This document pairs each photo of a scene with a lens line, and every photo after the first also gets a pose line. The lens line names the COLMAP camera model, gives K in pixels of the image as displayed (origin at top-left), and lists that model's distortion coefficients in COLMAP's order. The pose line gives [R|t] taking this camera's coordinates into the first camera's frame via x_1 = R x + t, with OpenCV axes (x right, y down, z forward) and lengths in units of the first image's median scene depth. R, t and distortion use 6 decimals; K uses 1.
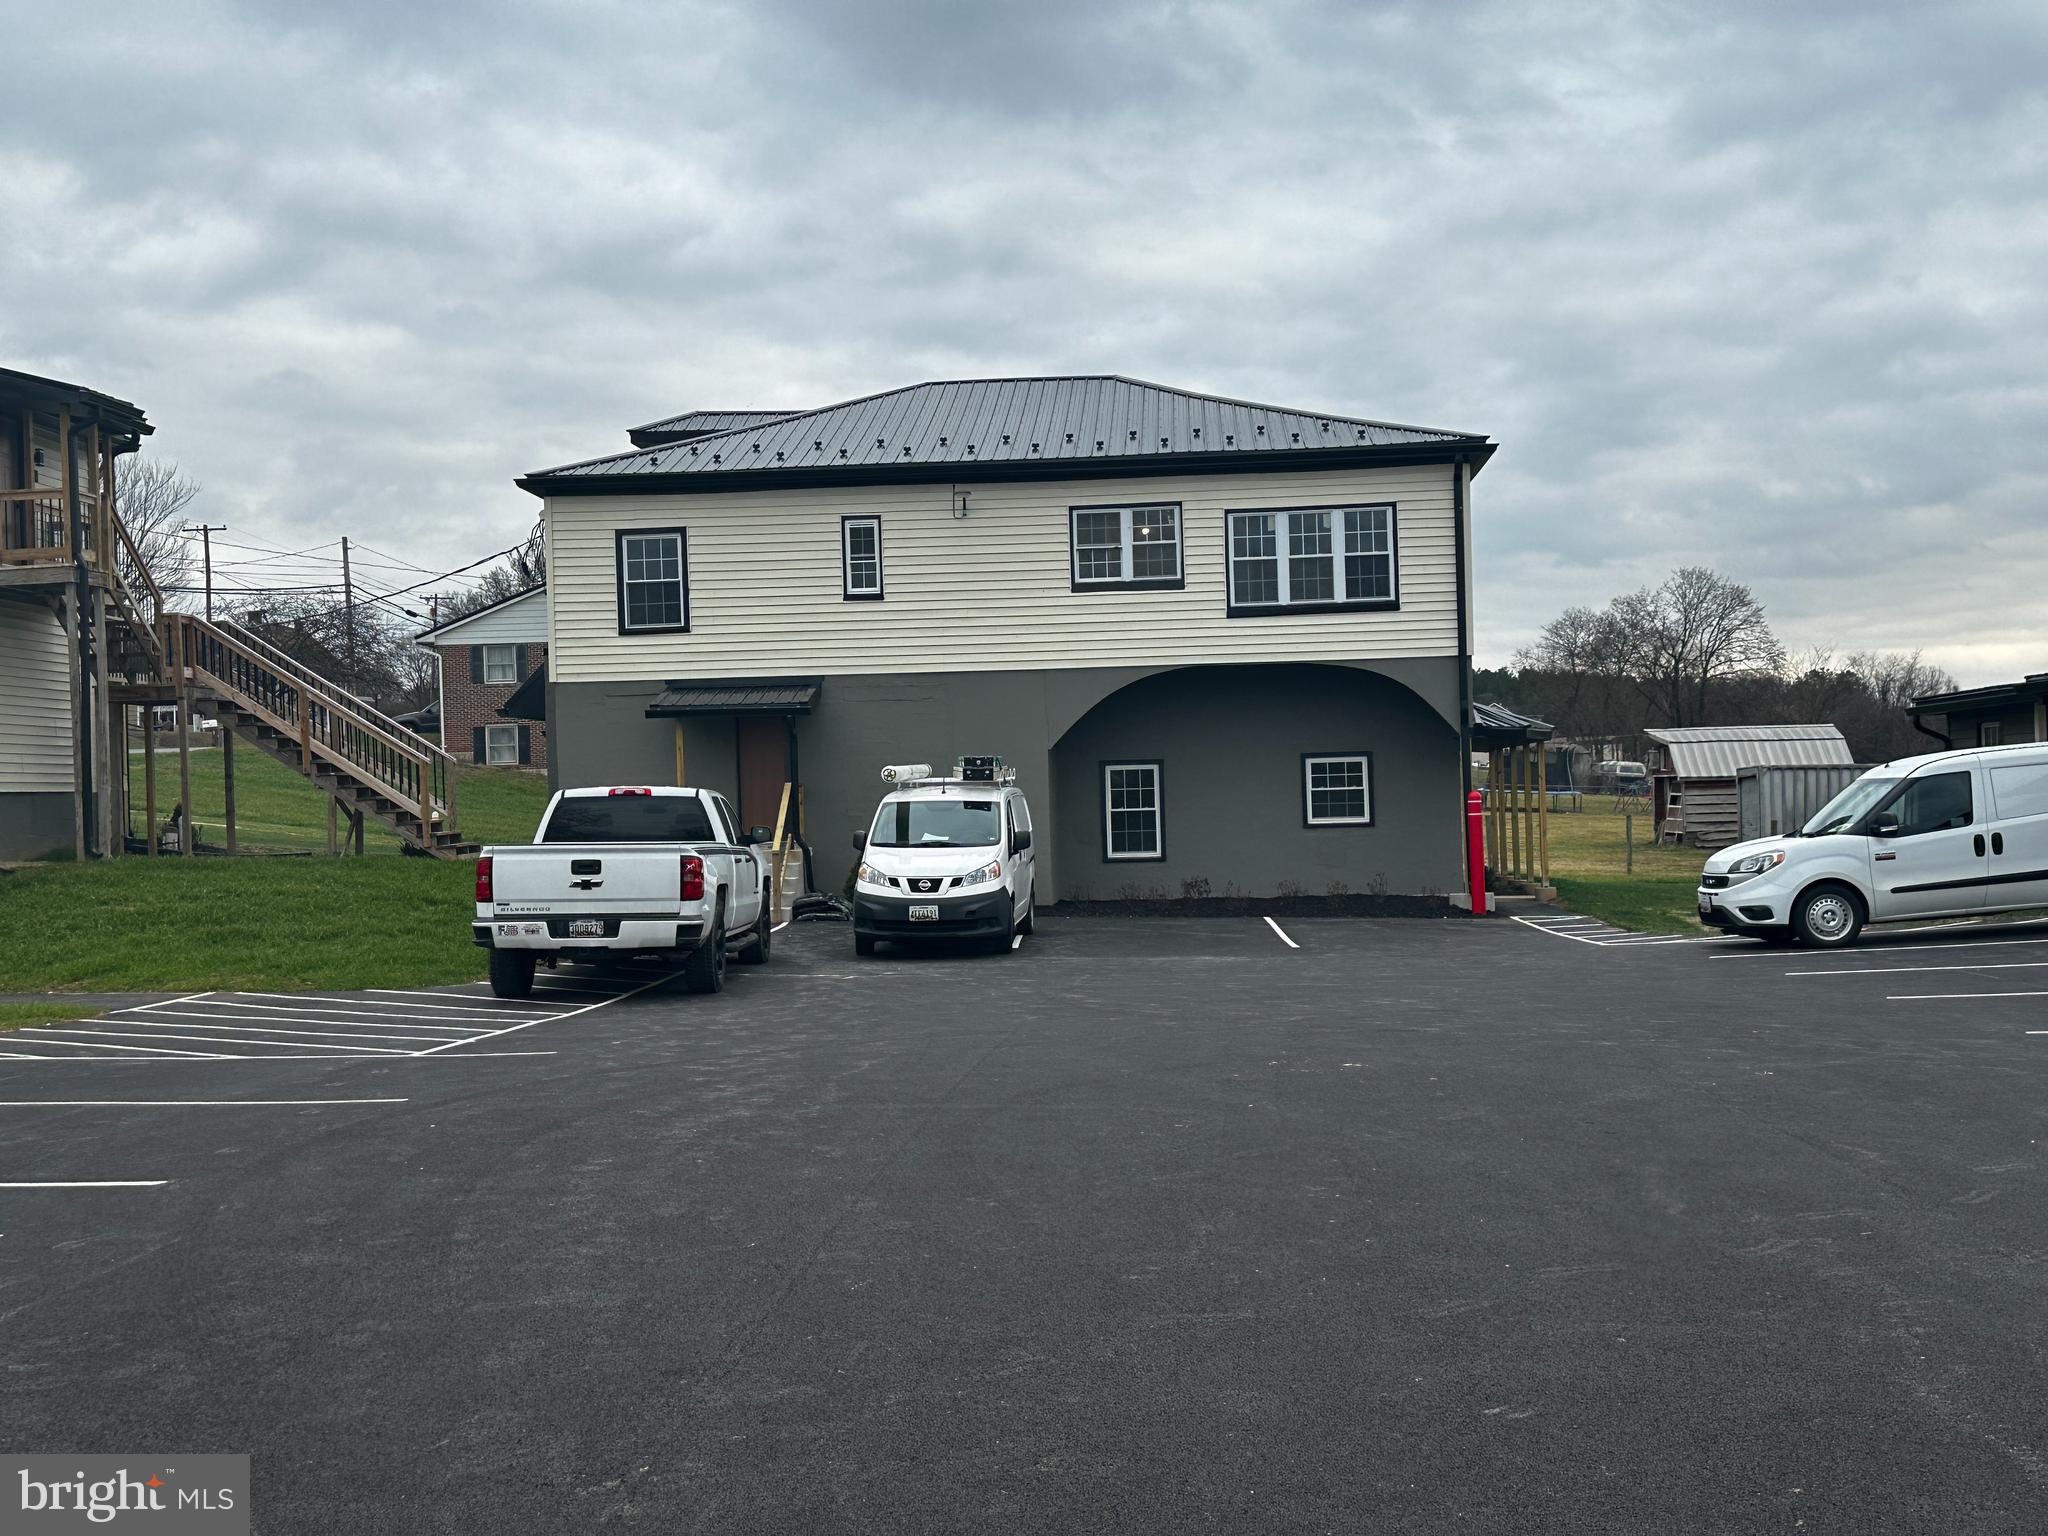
lens RADIAL K [[2300.1, 0, 989.3], [0, 2300.1, 795.6], [0, 0, 1]] dist [0.209107, -0.417036]
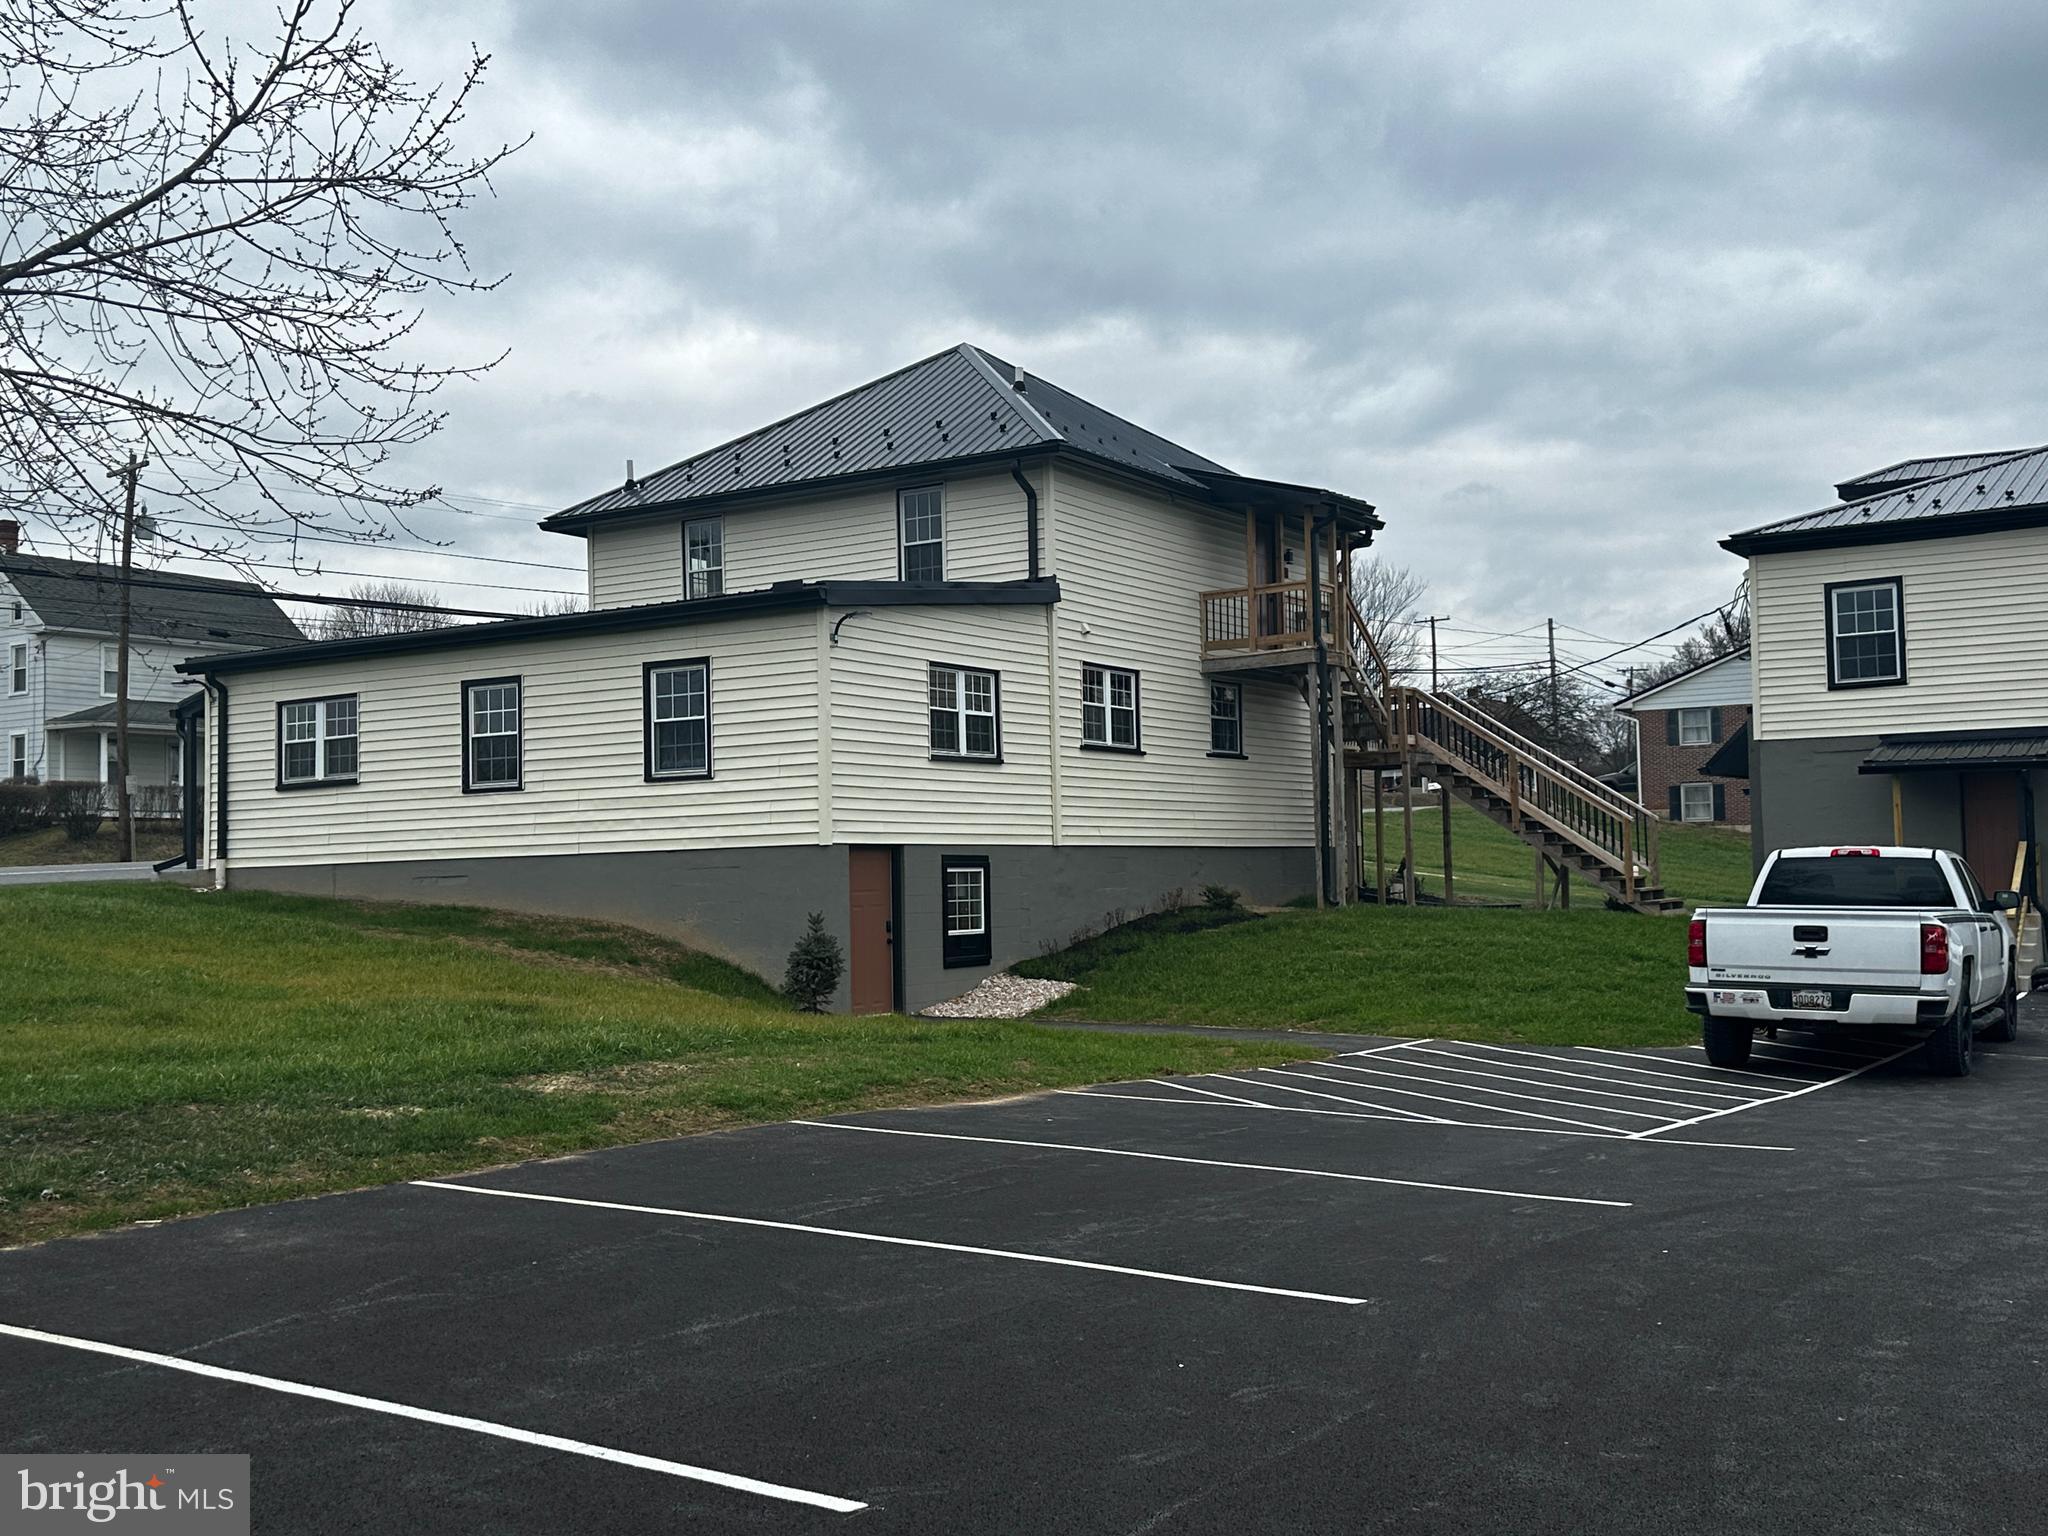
lens RADIAL K [[2021.6, 0, 1024.0], [0, 2021.6, 768.0], [0, 0, 1]] dist [0.193757, -0.424065]
pose [[0.867195, -0.014523, -0.497758, -0.021434], [-0.004909, 0.999277, -0.037707, -0.001783], [0.497945, 0.035143, 0.866496, 0.074676]]
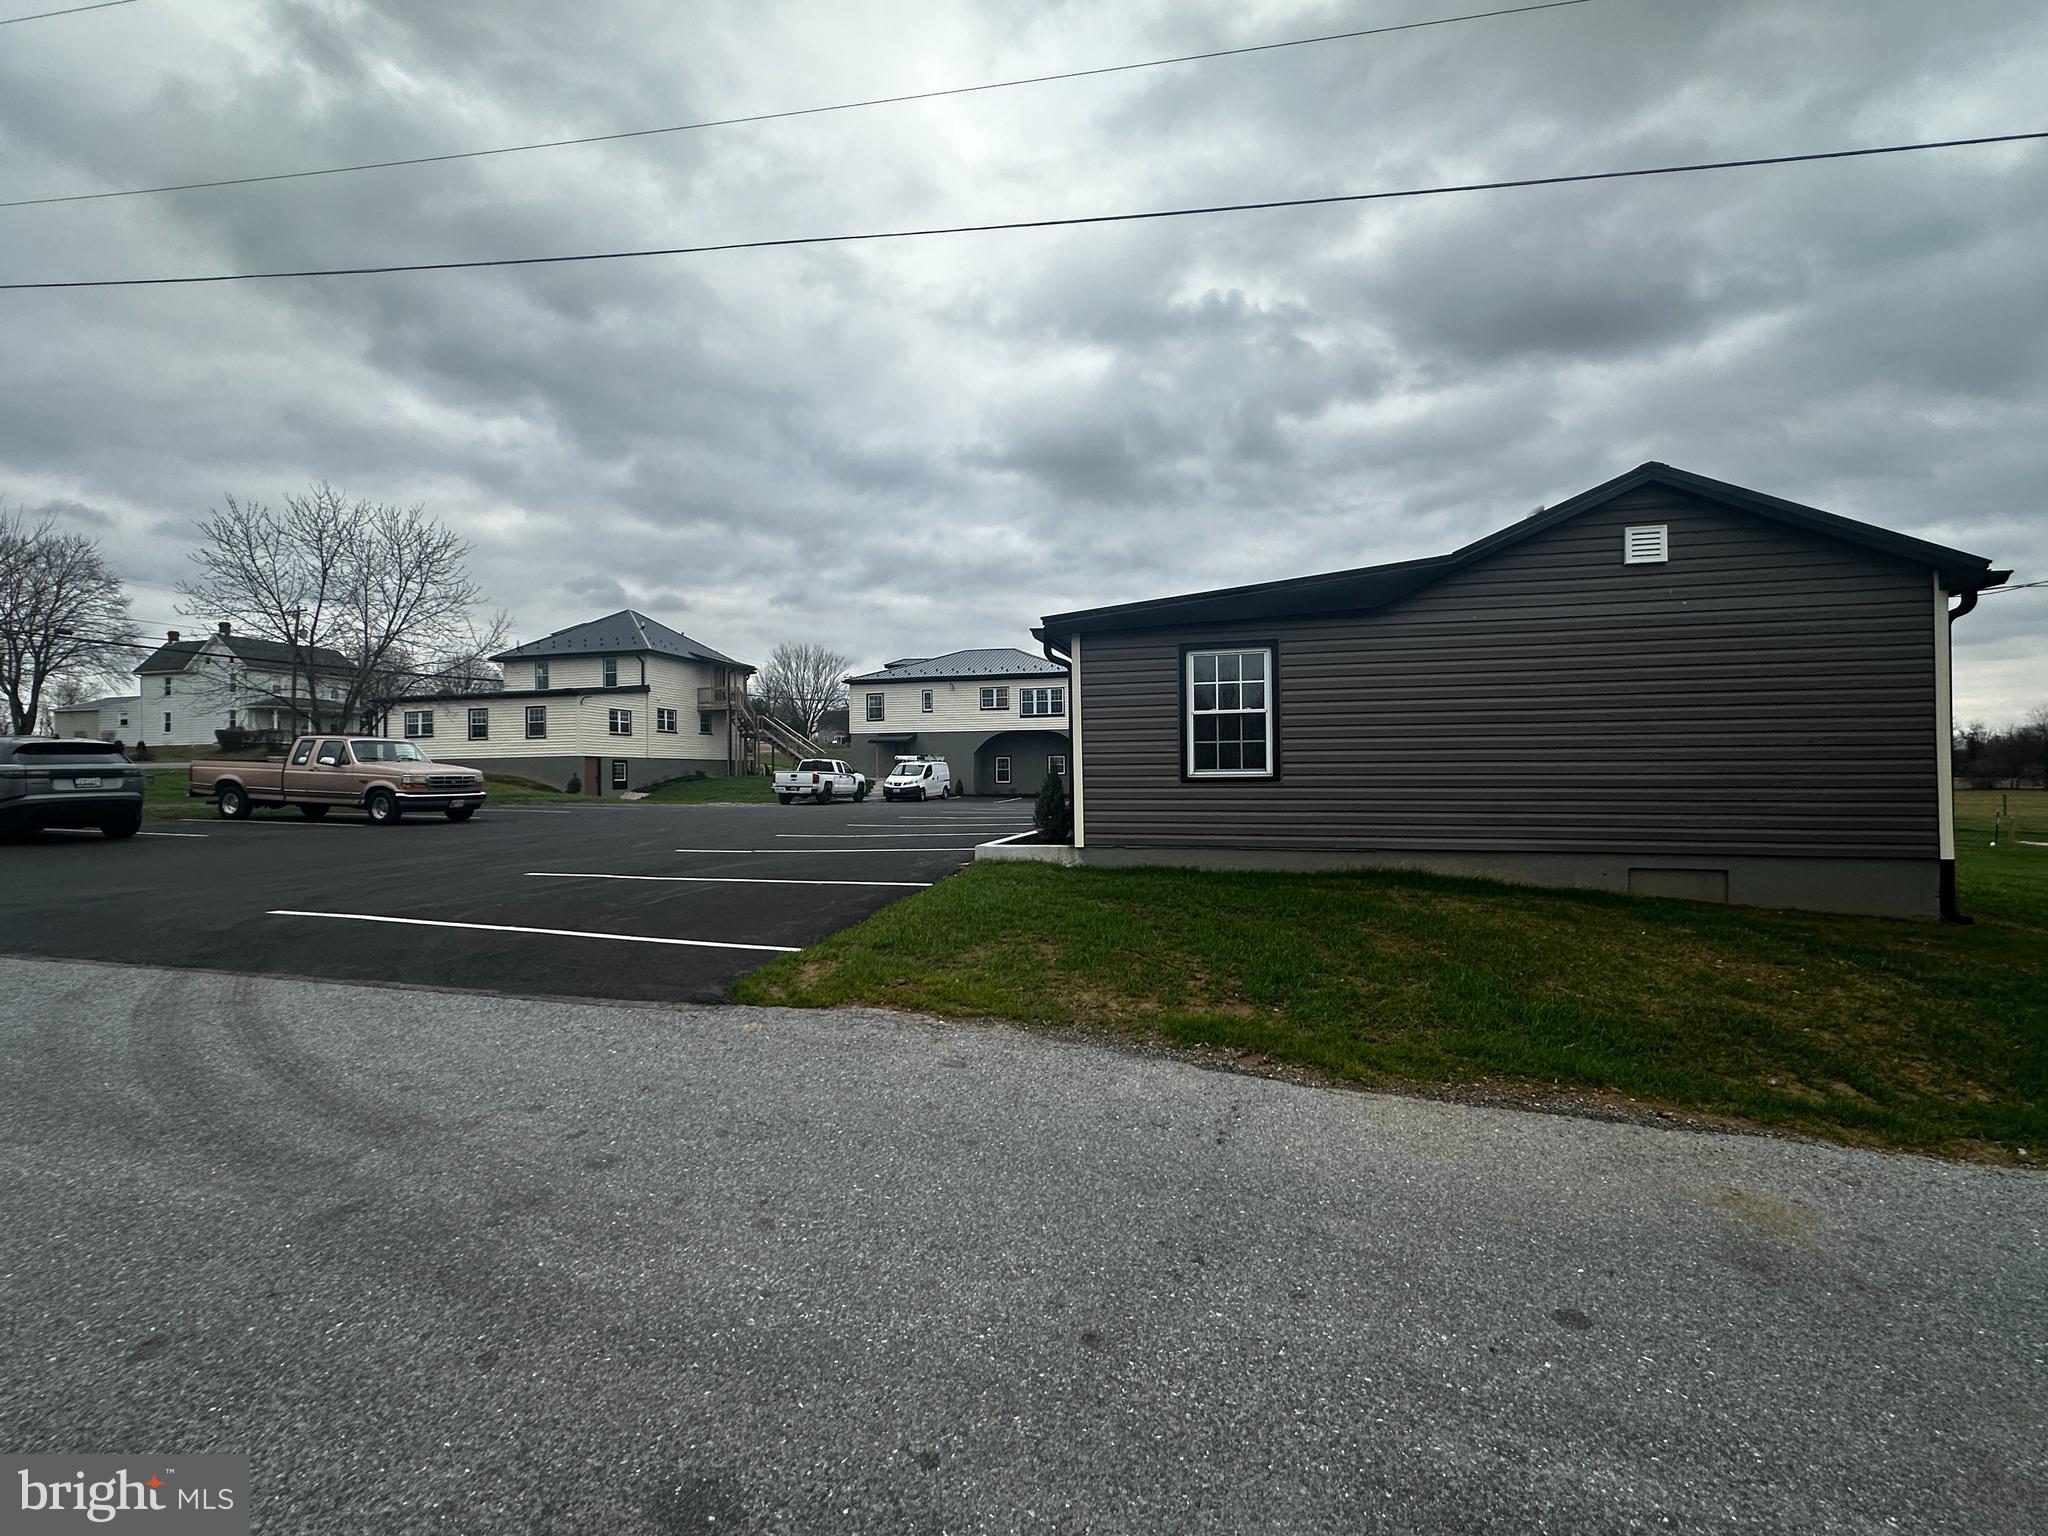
lens RADIAL K [[919.4, 0, 1024.0], [0, 919.4, 768.0], [0, 0, 1]] dist [-0.001945, 0.000267]
pose [[0.983604, 0.016884, -0.179549, 0.381031], [-0.017605, 0.999842, -0.002426, 0.007004], [0.179480, 0.005547, 0.983746, -0.459117]]
